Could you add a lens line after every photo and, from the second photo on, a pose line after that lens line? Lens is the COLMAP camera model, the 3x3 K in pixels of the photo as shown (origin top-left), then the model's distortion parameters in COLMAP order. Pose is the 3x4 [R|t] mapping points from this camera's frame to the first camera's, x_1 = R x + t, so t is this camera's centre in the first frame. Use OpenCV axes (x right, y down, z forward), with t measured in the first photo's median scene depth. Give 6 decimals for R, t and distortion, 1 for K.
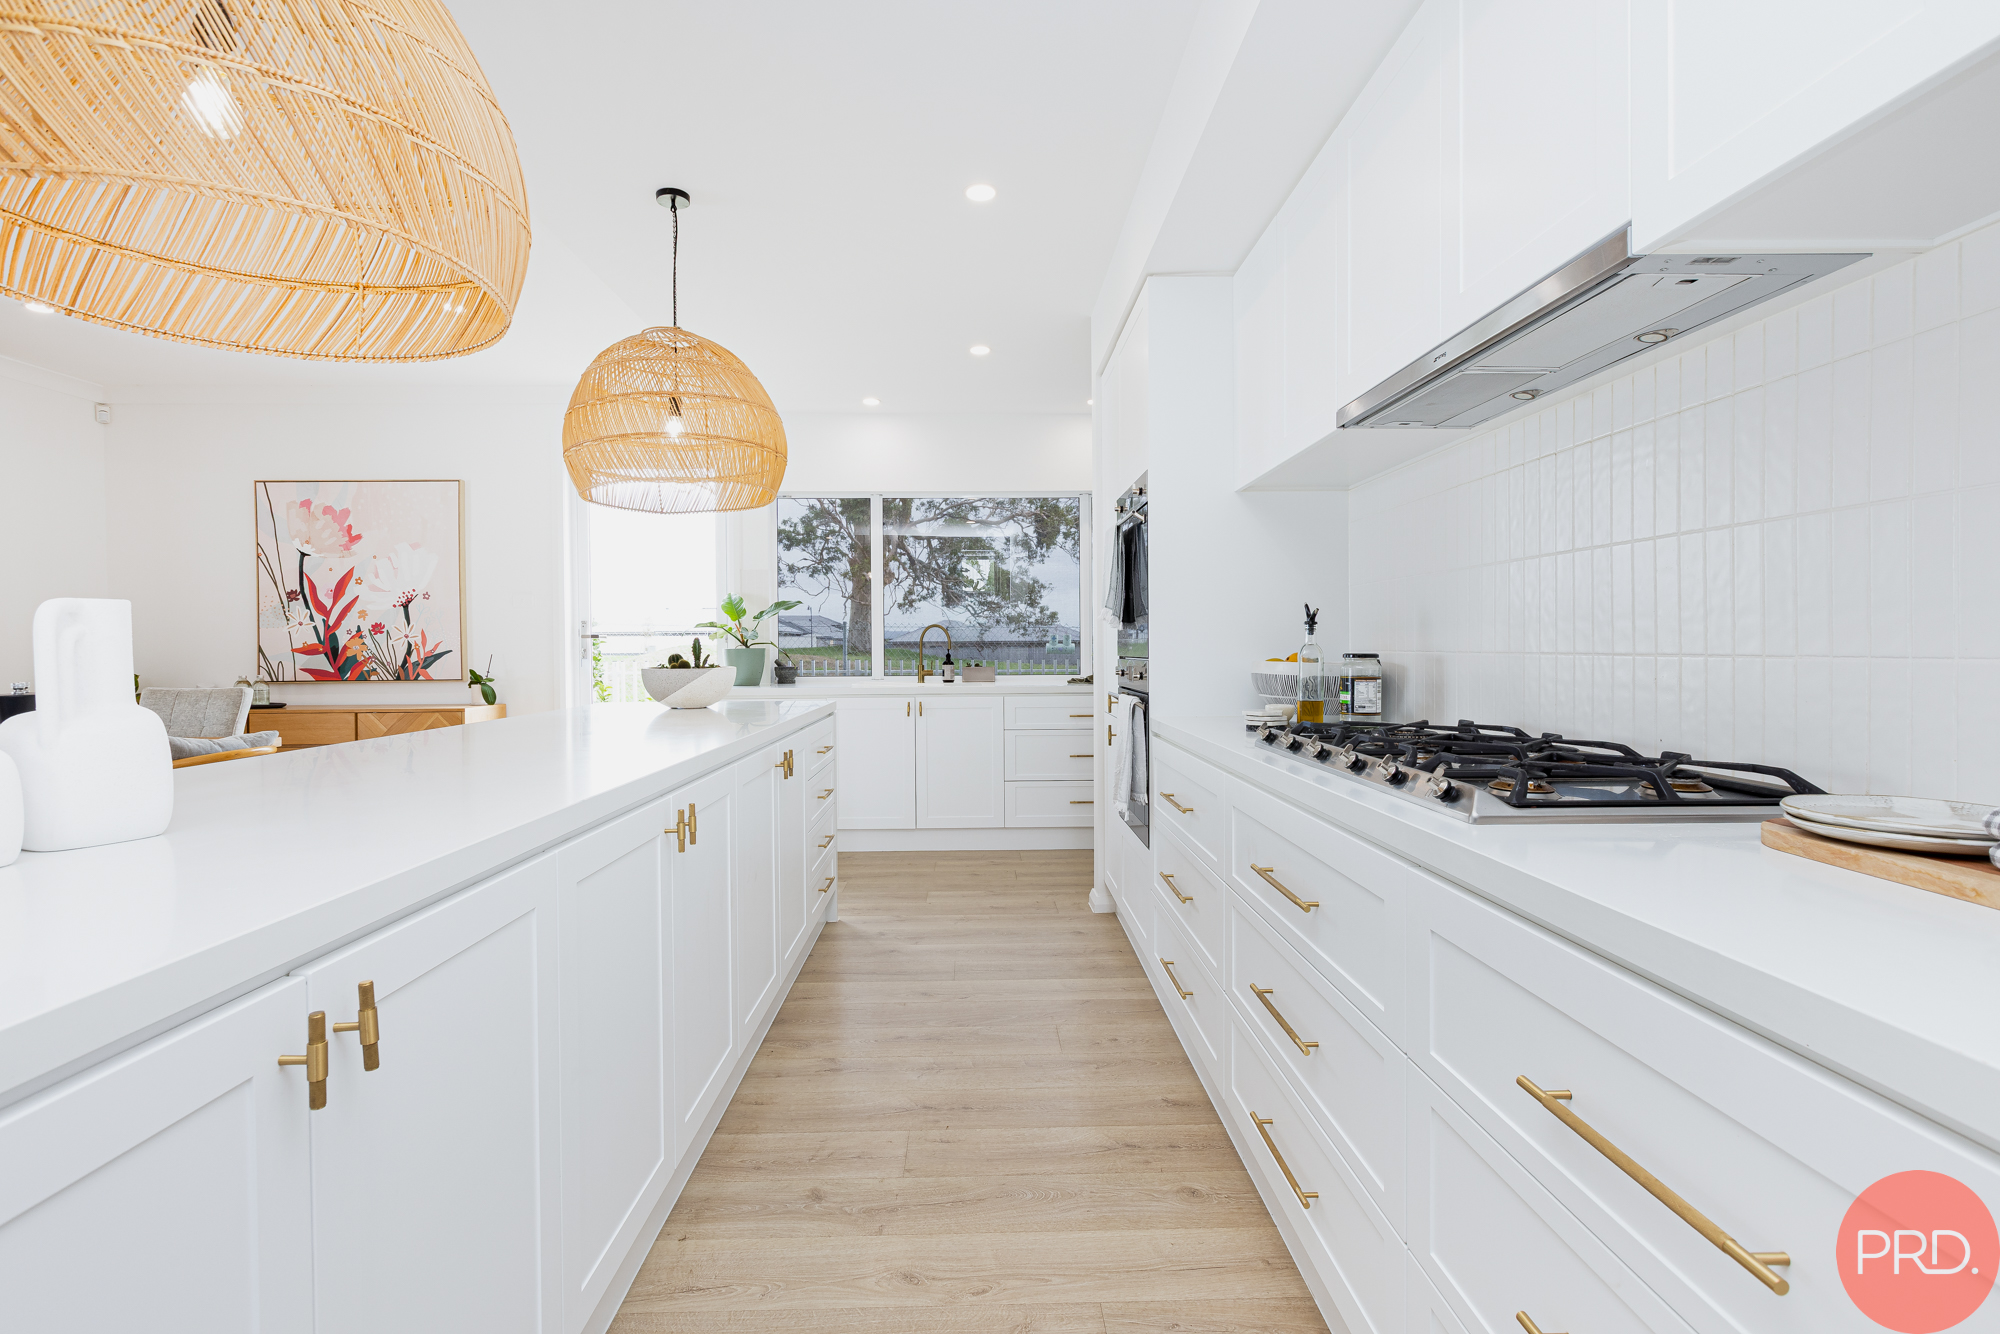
lens RADIAL K [[899.5, 0, 1000.0], [0, 899.5, 667.0], [0, 0, 1]] dist [0.000266, 0.000071]
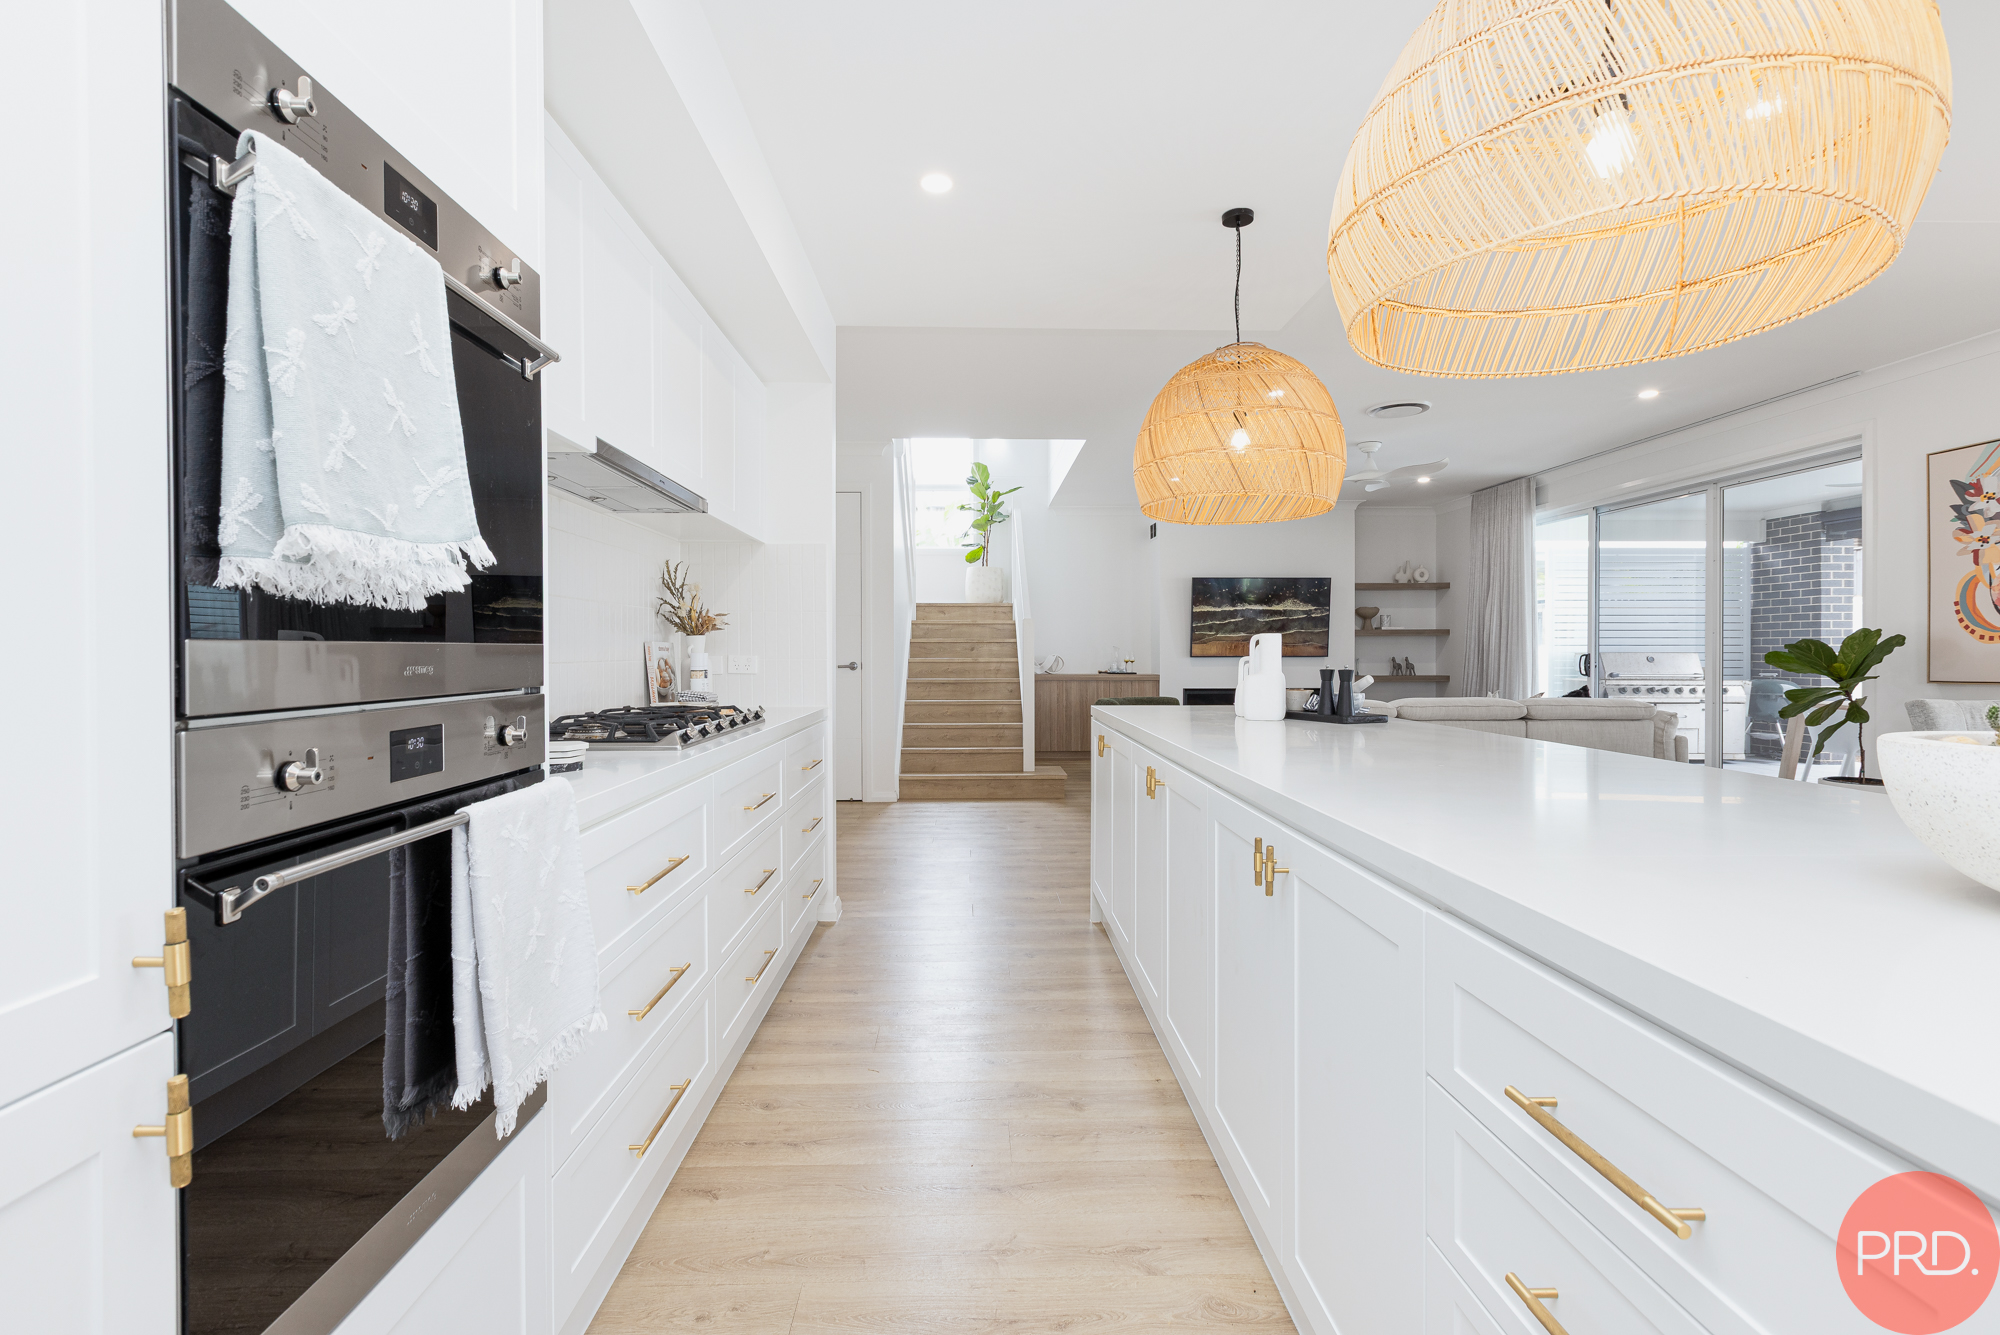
lens RADIAL K [[899.5, 0, 1000.0], [0, 899.5, 667.5], [0, 0, 1]] dist [0.000266, 0.000071]
pose [[-0.999925, 0.011135, -0.005139, -0.095359], [0.010913, 0.999077, 0.041534, -0.052828], [0.005597, 0.041475, -0.999124, 2.069443]]
